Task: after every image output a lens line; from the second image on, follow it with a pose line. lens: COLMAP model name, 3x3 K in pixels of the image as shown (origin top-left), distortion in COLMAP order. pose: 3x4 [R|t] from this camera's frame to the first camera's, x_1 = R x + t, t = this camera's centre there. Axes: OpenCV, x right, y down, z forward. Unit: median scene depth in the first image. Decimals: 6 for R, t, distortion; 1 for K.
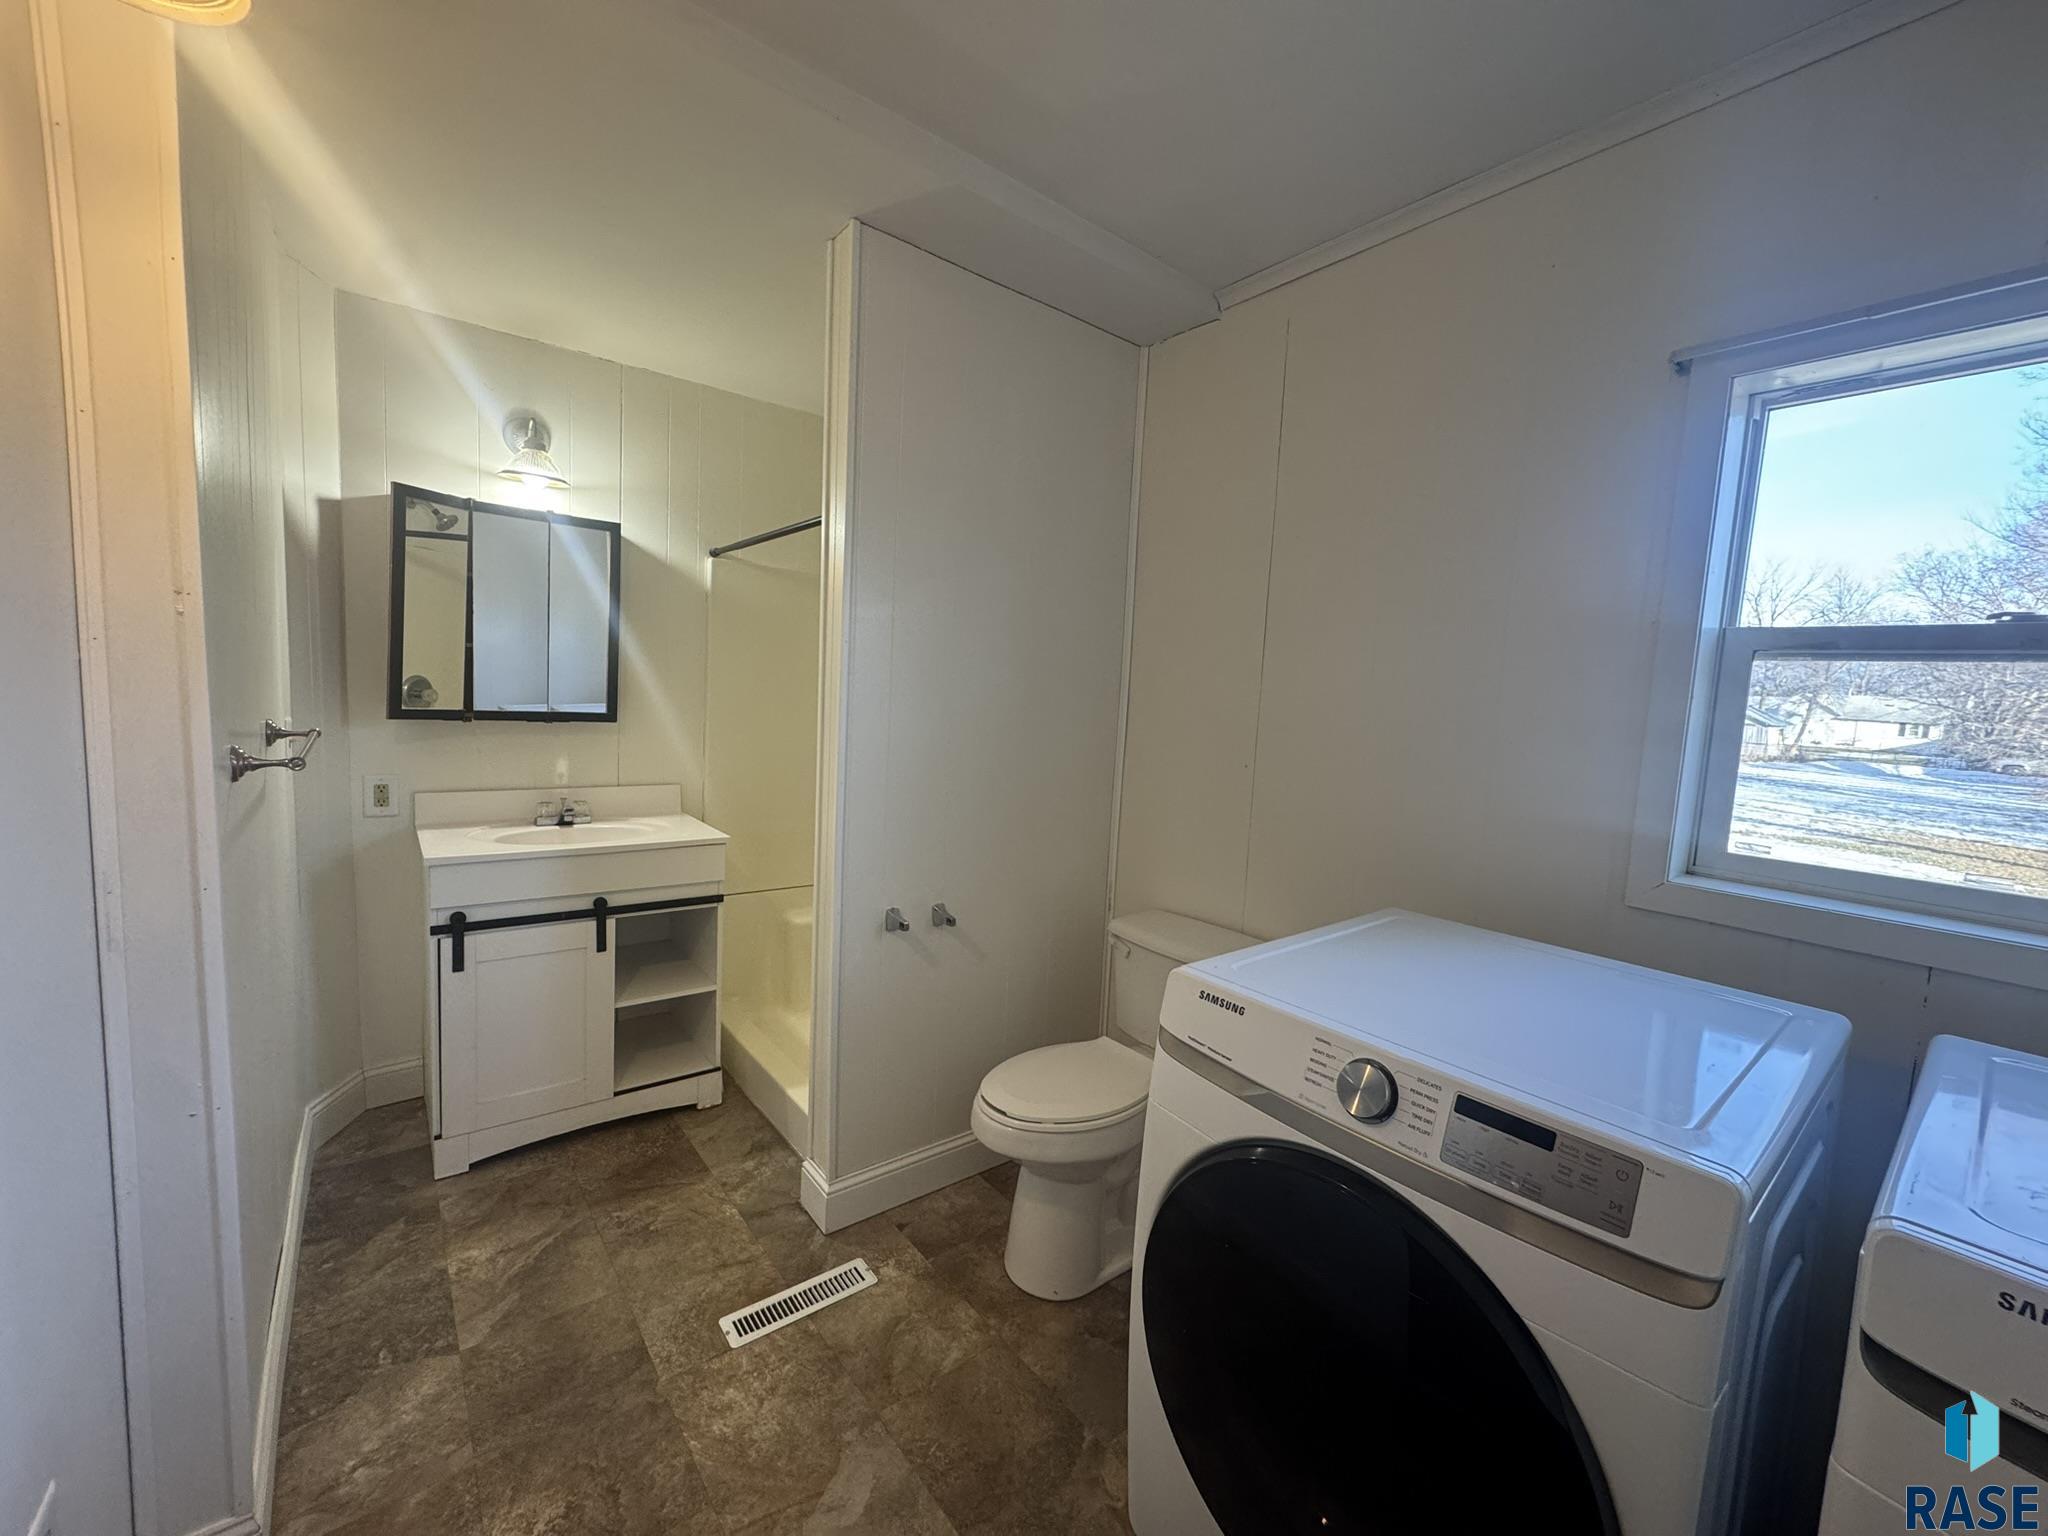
lens RADIAL K [[838.4, 0, 1029.9], [0, 838.4, 765.5], [0, 0, 1]] dist [0.000612, 0.000035]
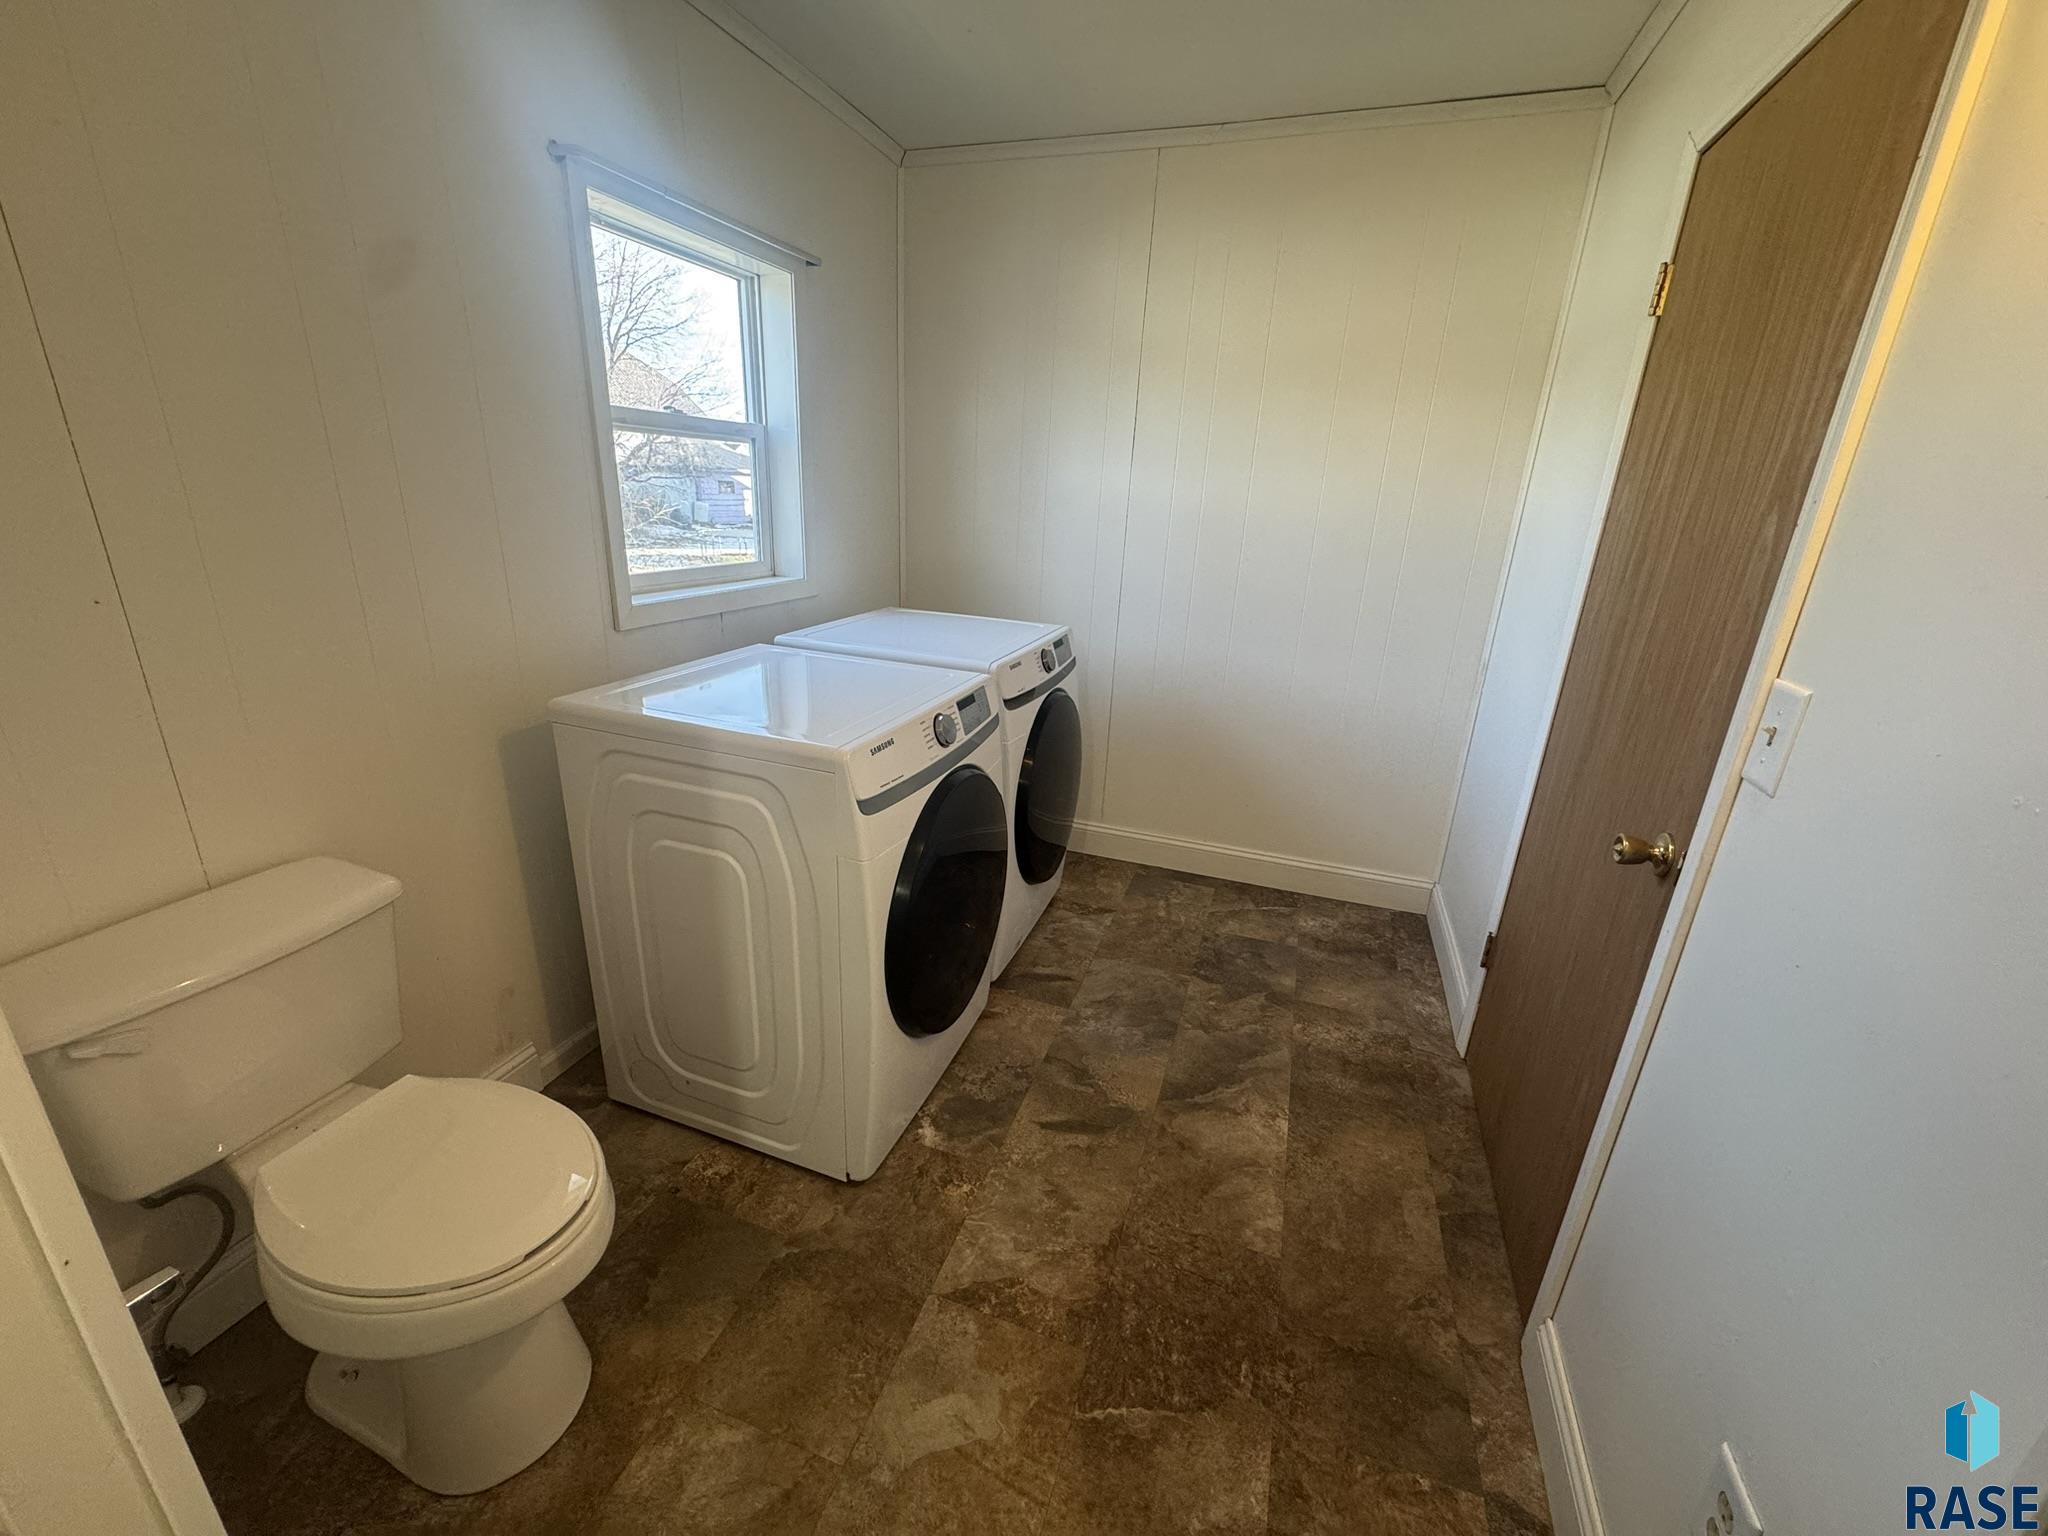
lens RADIAL K [[838.4, 0, 1024.5], [0, 838.4, 764.2], [0, 0, 1]] dist [0.000612, 0.000035]
pose [[-0.545215, -0.331639, 0.769906, -0.698340], [0.003926, 0.917398, 0.397951, -0.157774], [-0.838287, 0.219992, -0.498877, 1.161661]]
